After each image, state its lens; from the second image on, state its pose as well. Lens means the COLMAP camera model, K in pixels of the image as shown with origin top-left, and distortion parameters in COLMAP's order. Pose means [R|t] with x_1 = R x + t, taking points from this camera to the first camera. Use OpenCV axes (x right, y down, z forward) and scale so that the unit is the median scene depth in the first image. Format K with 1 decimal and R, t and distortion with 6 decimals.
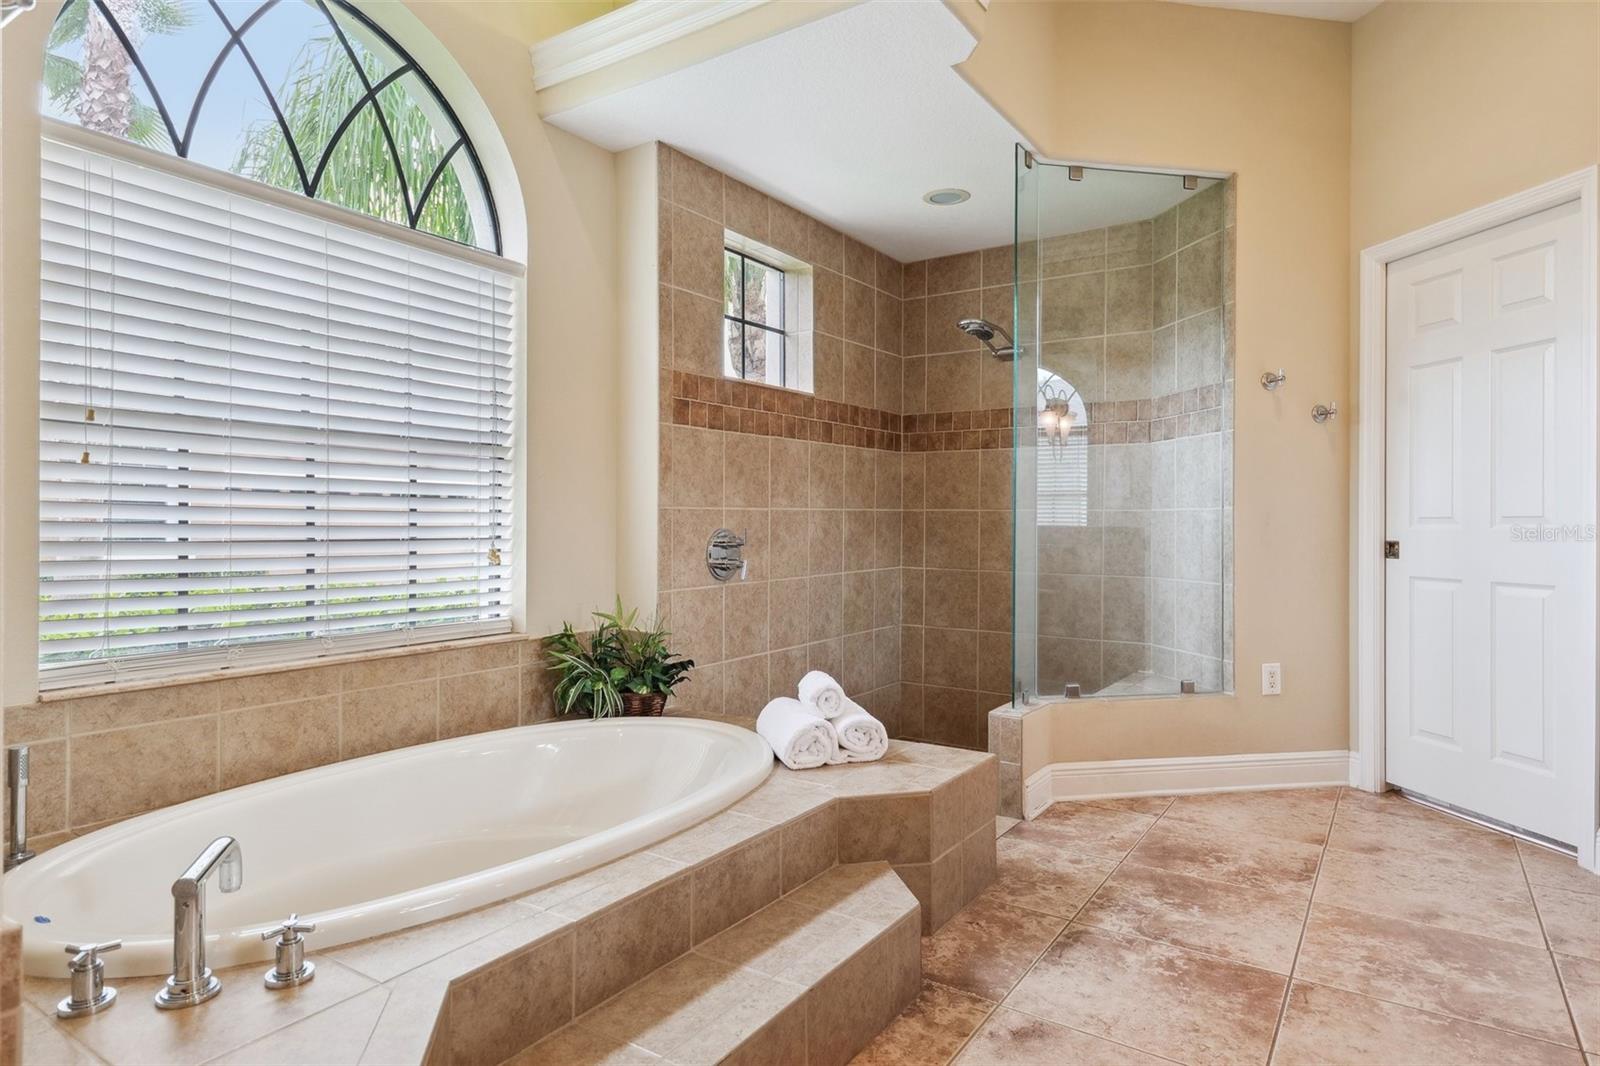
lens RADIAL K [[917.6, 0, 783.8], [0, 917.6, 524.1], [0, 0, 1]] dist [0.007333, -0.000815]
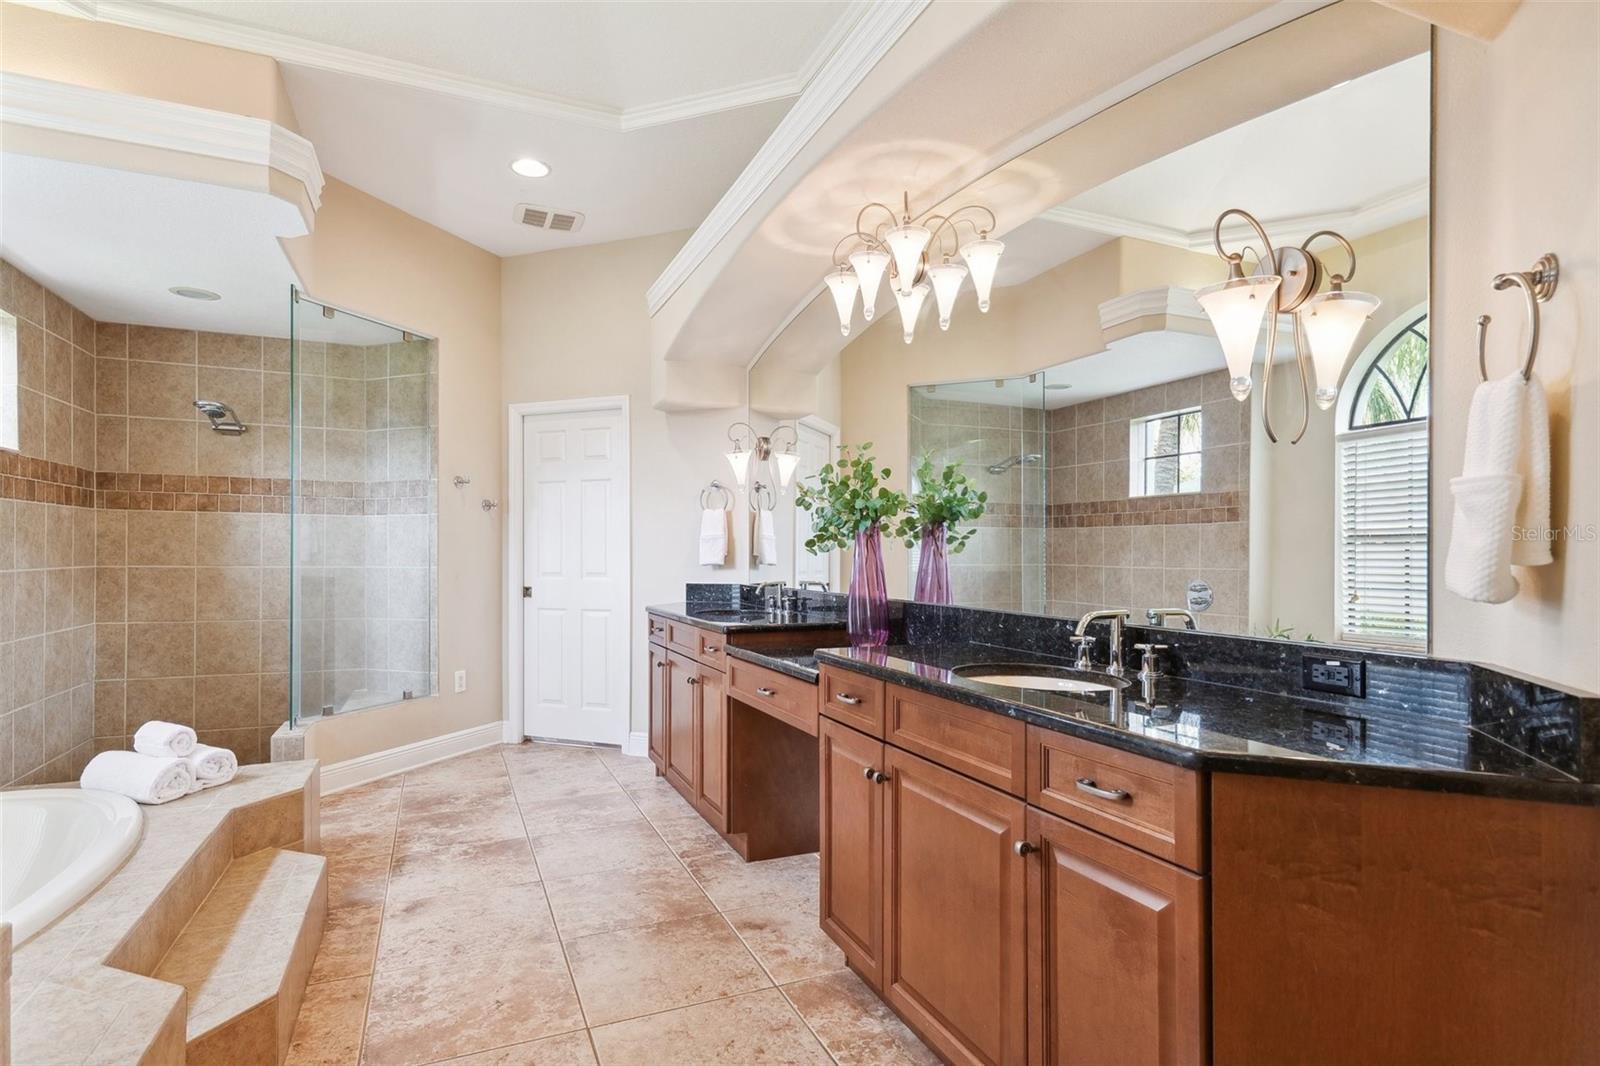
lens RADIAL K [[828.2, 0, 802.7], [0, 828.2, 541.4], [0, 0, 1]] dist [0.002913, -0.001129]
pose [[0.532348, 0.011619, 0.846446, -0.317577], [0.002805, 0.999876, -0.015489, -0.036849], [-0.846521, 0.010620, 0.532250, -0.193062]]
